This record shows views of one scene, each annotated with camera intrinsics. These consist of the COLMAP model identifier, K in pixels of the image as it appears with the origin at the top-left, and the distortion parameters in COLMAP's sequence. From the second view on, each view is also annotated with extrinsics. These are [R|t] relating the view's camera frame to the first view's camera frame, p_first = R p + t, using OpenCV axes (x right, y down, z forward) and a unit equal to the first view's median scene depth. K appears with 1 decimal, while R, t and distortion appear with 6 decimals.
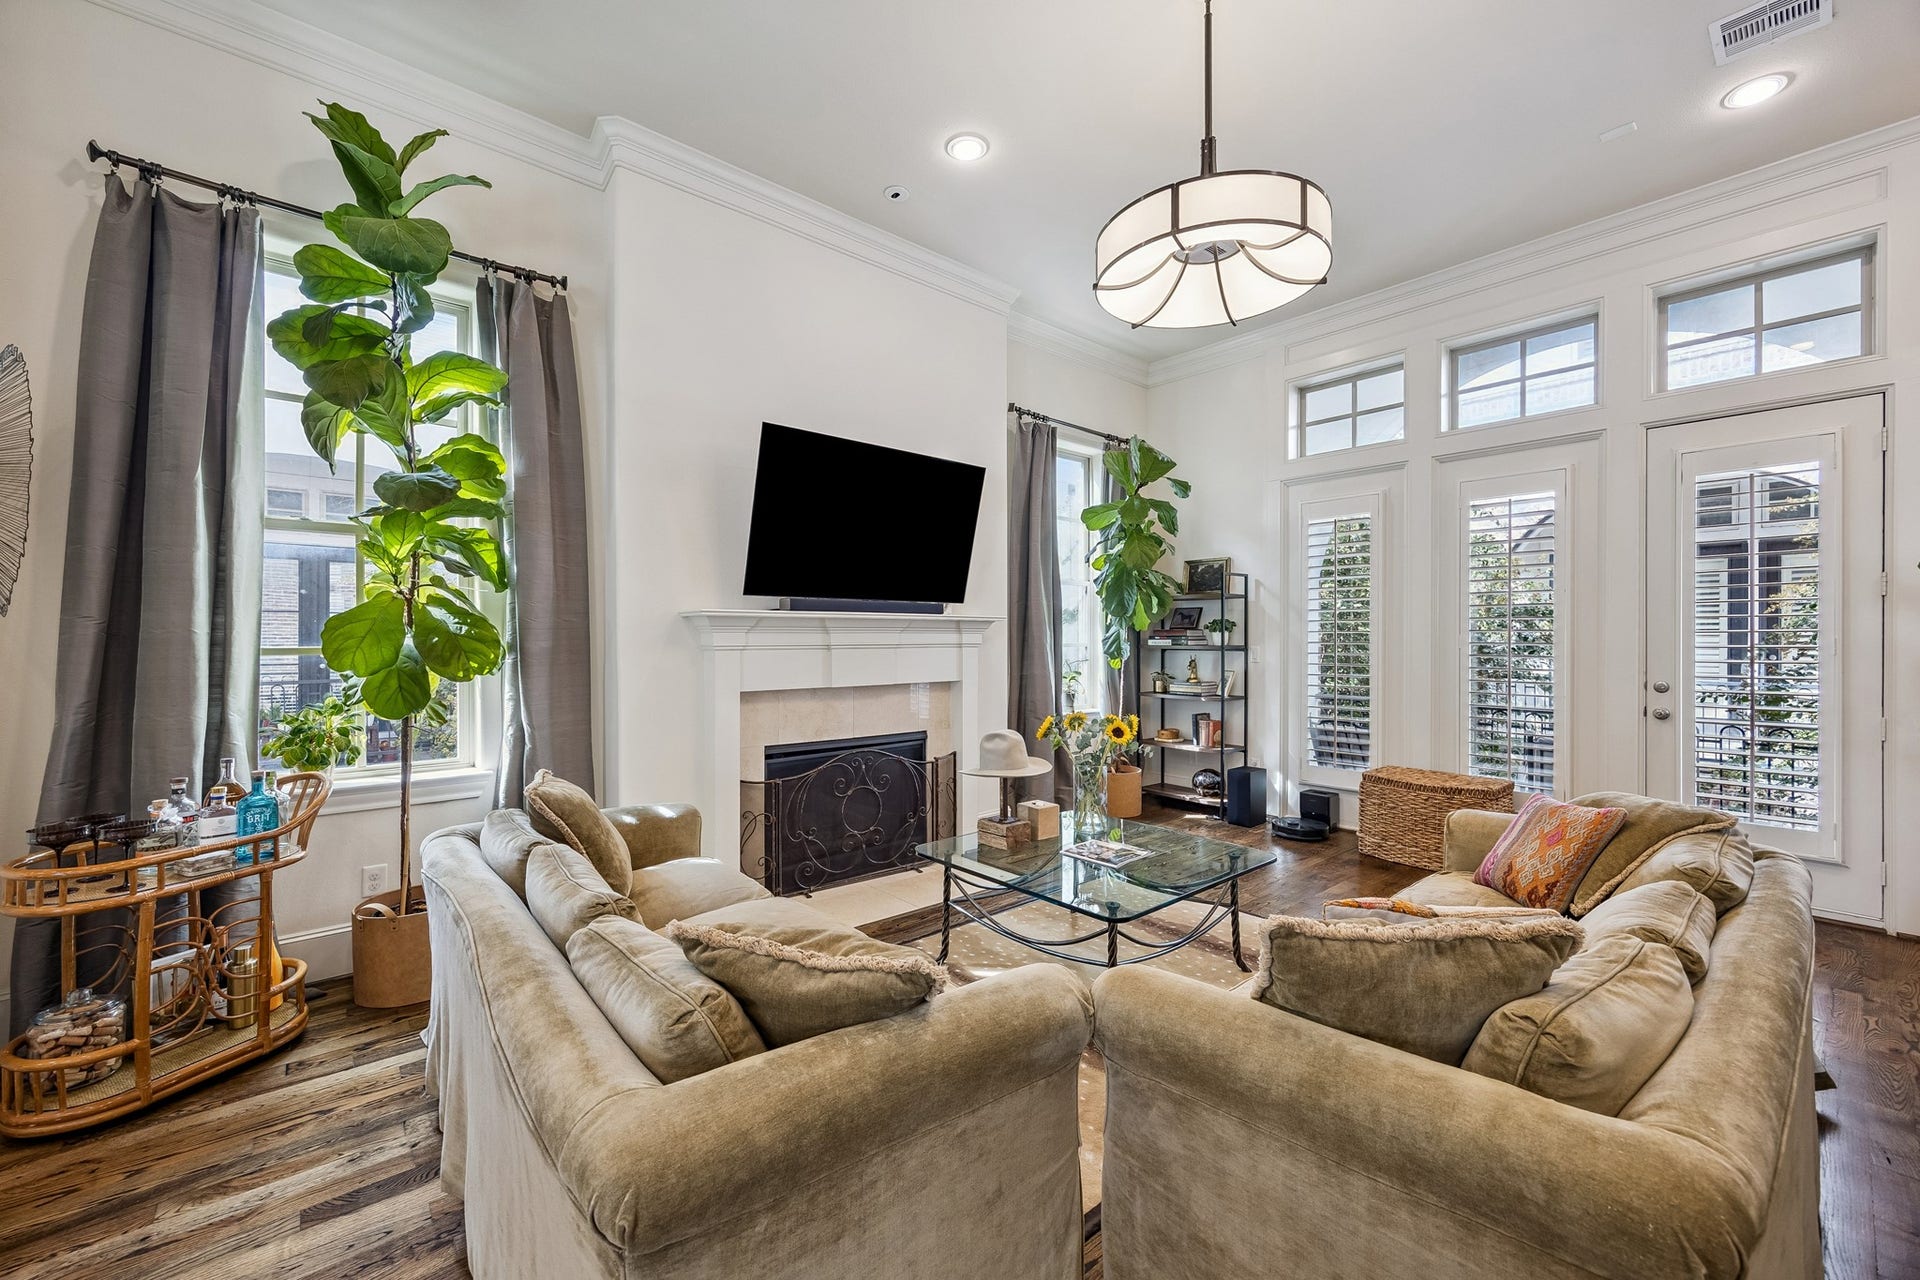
lens RADIAL K [[742.9, 0, 957.0], [0, 742.9, 635.9], [0, 0, 1]] dist [0.000795, -0.000359]
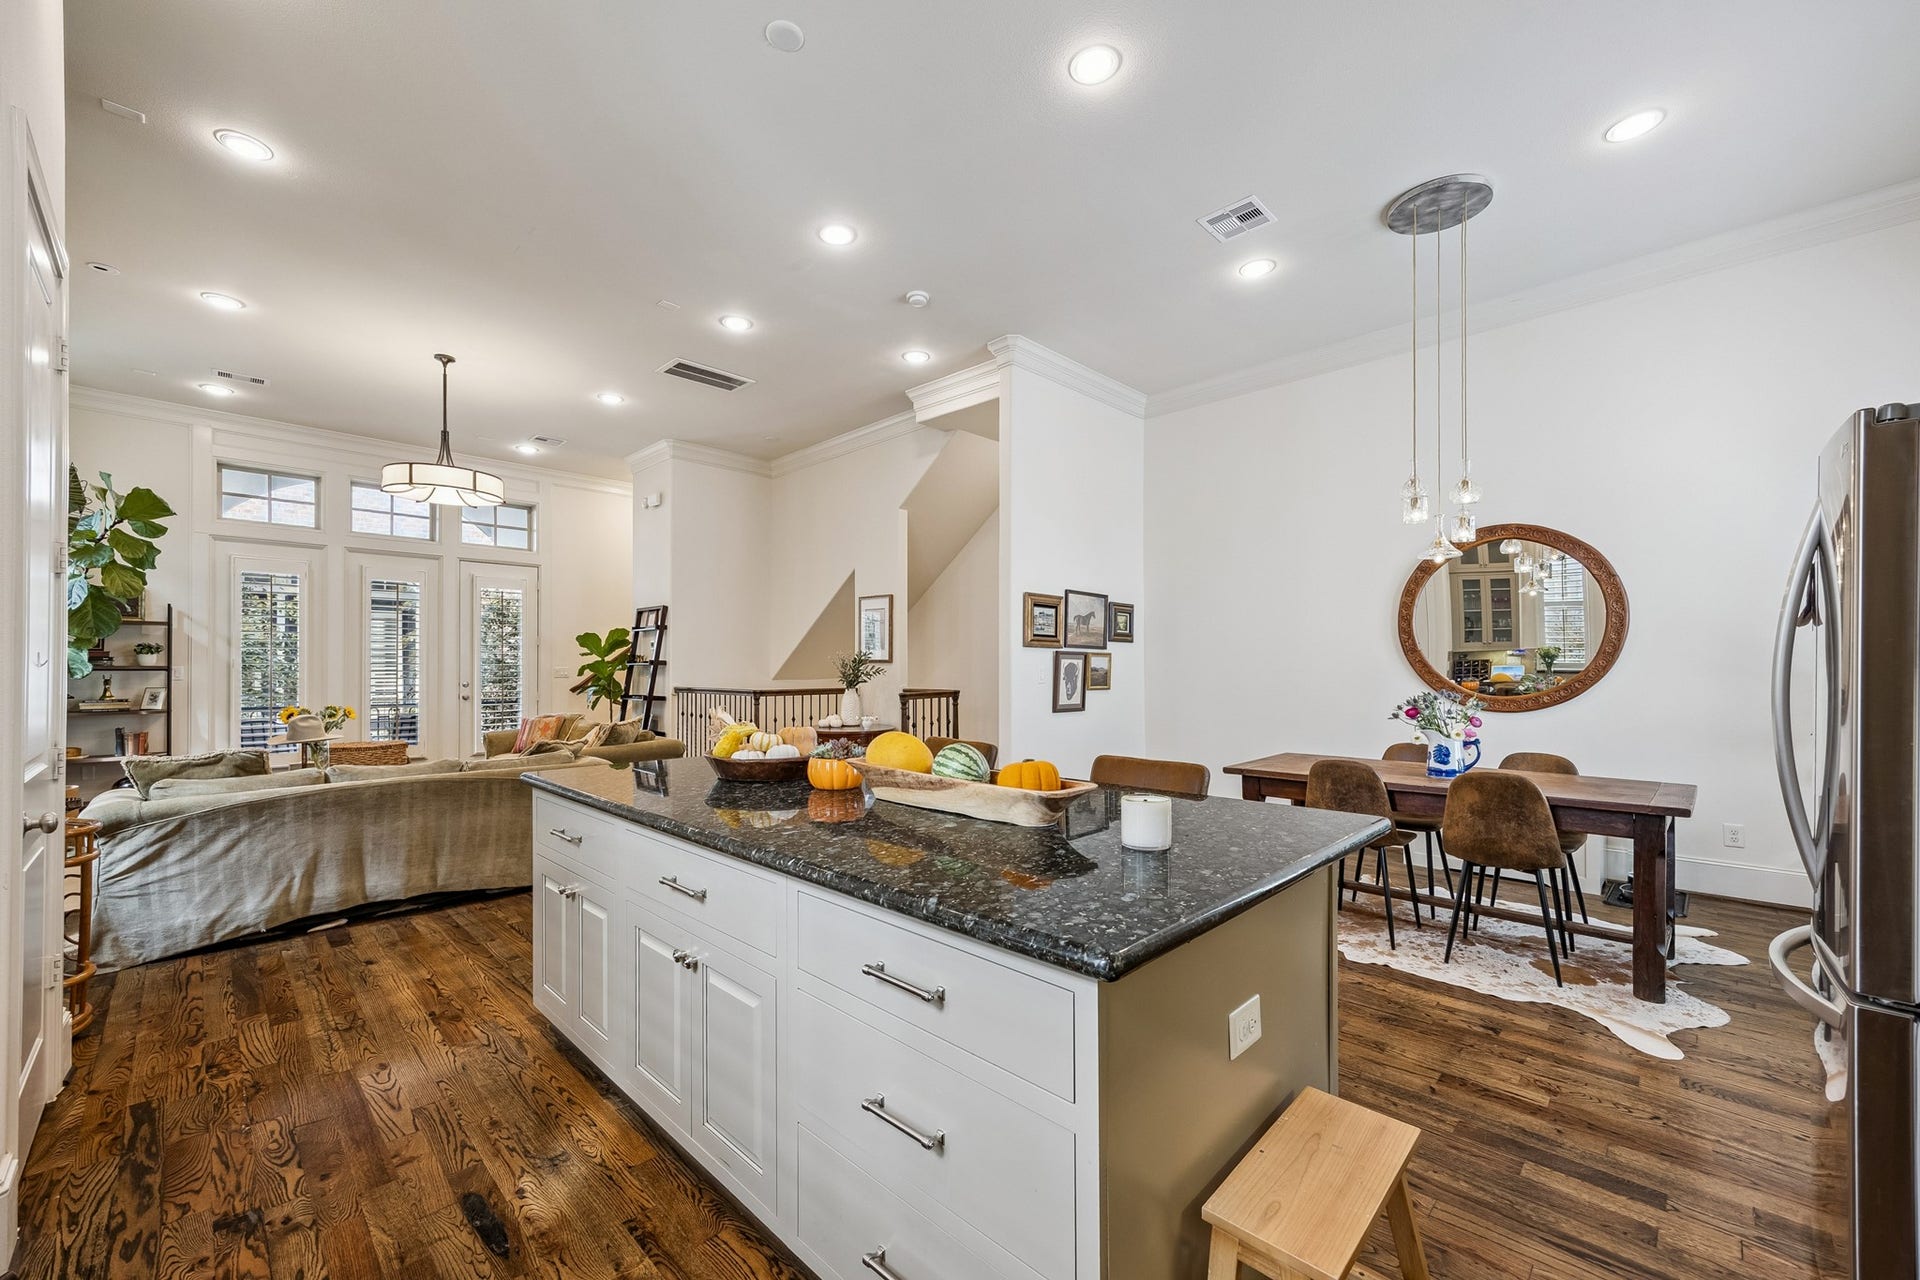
lens RADIAL K [[742.9, 0, 965.2], [0, 742.9, 663.2], [0, 0, 1]] dist [0.000795, -0.000359]
pose [[-0.098250, 0.004748, 0.995150, -0.973724], [-0.006659, 0.999963, -0.005428, 0.007817], [-0.995140, -0.007160, -0.098214, -0.155479]]
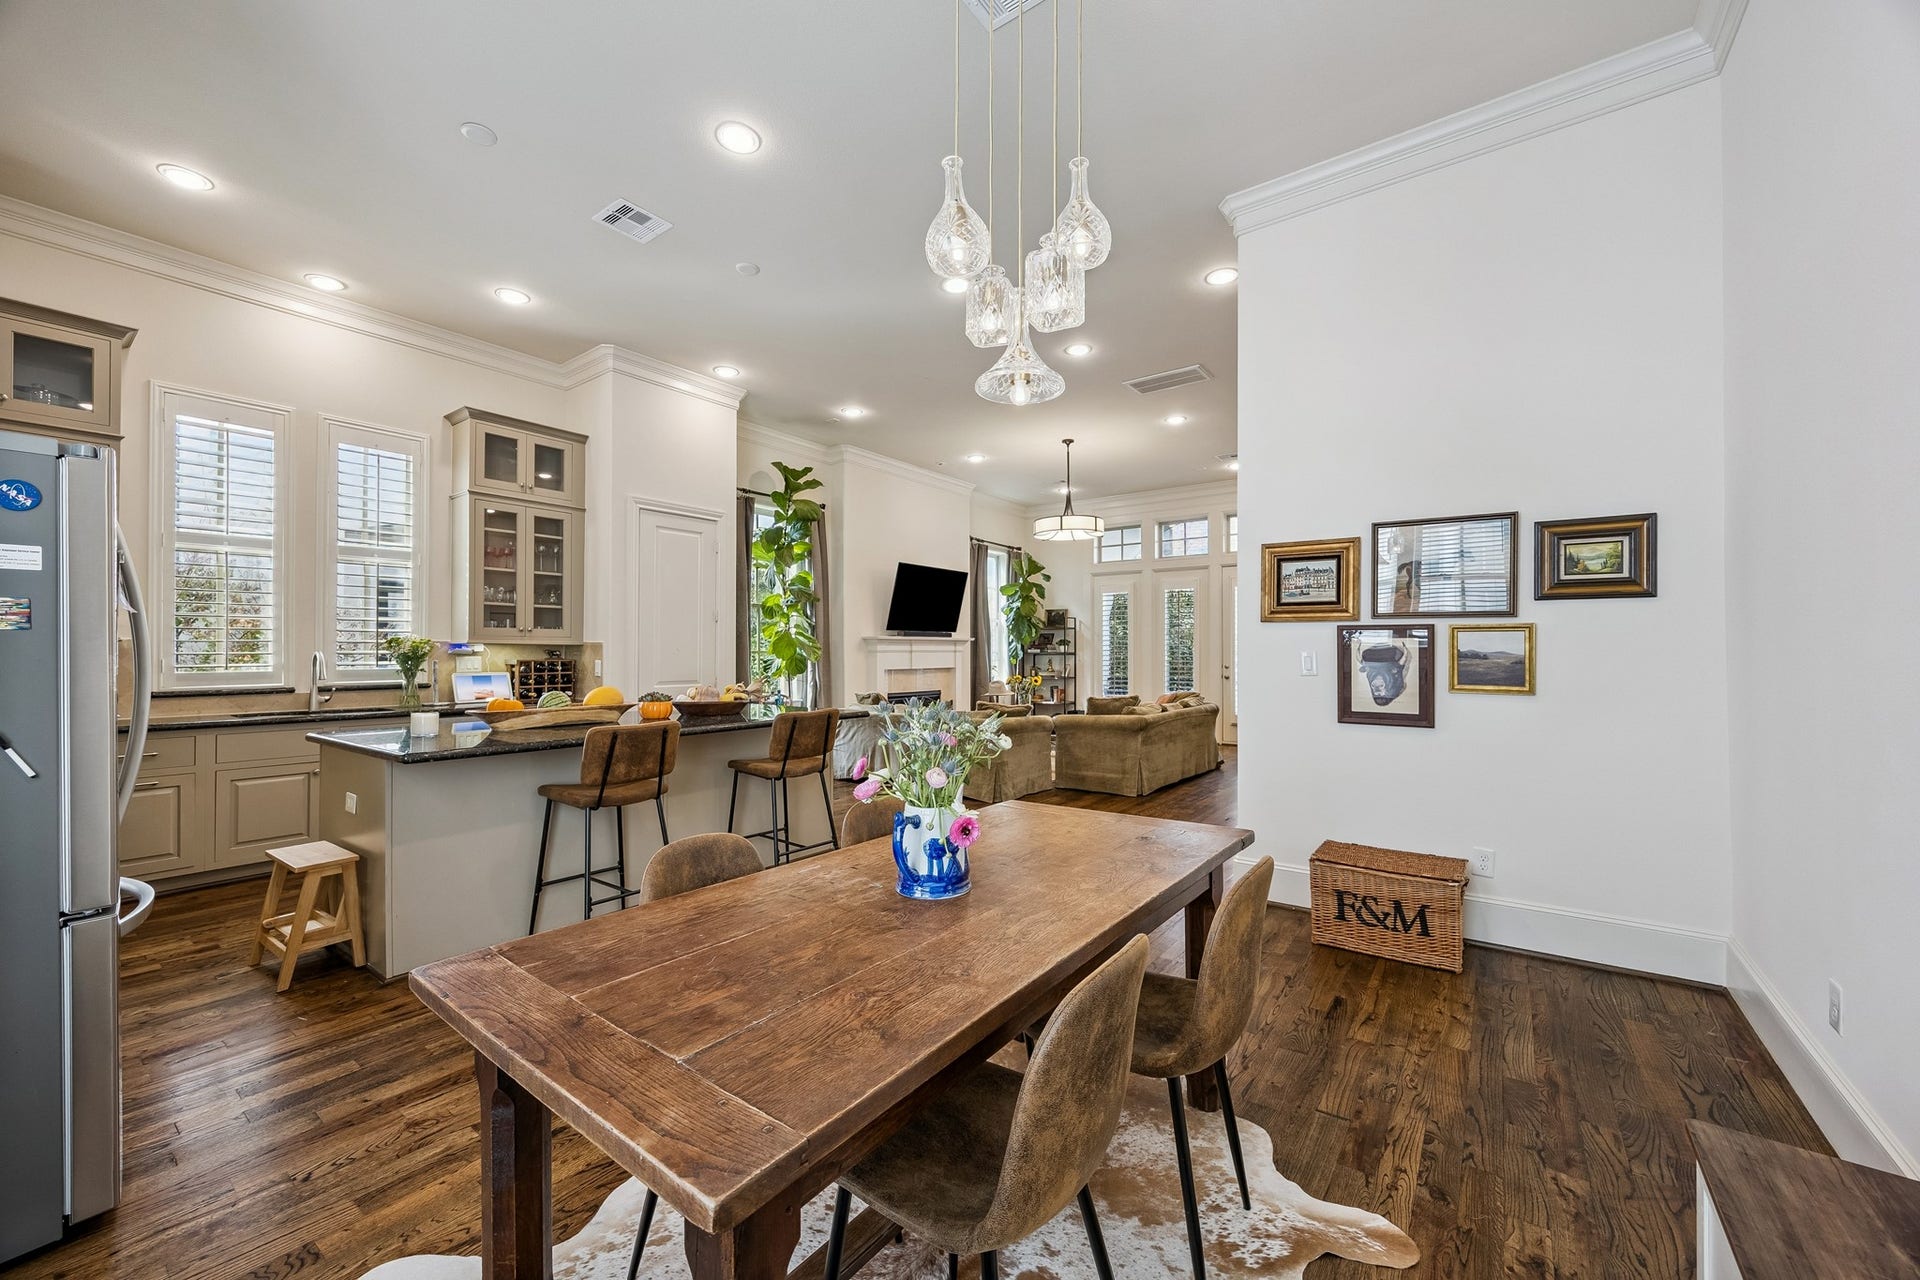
lens RADIAL K [[742.9, 0, 974.6], [0, 742.9, 625.7], [0, 0, 1]] dist [0.000795, -0.000359]
pose [[0.967933, 0.009598, 0.251023, -0.414747], [-0.001445, 0.999466, -0.032645, 0.006355], [-0.251203, 0.031235, 0.967430, -0.962521]]
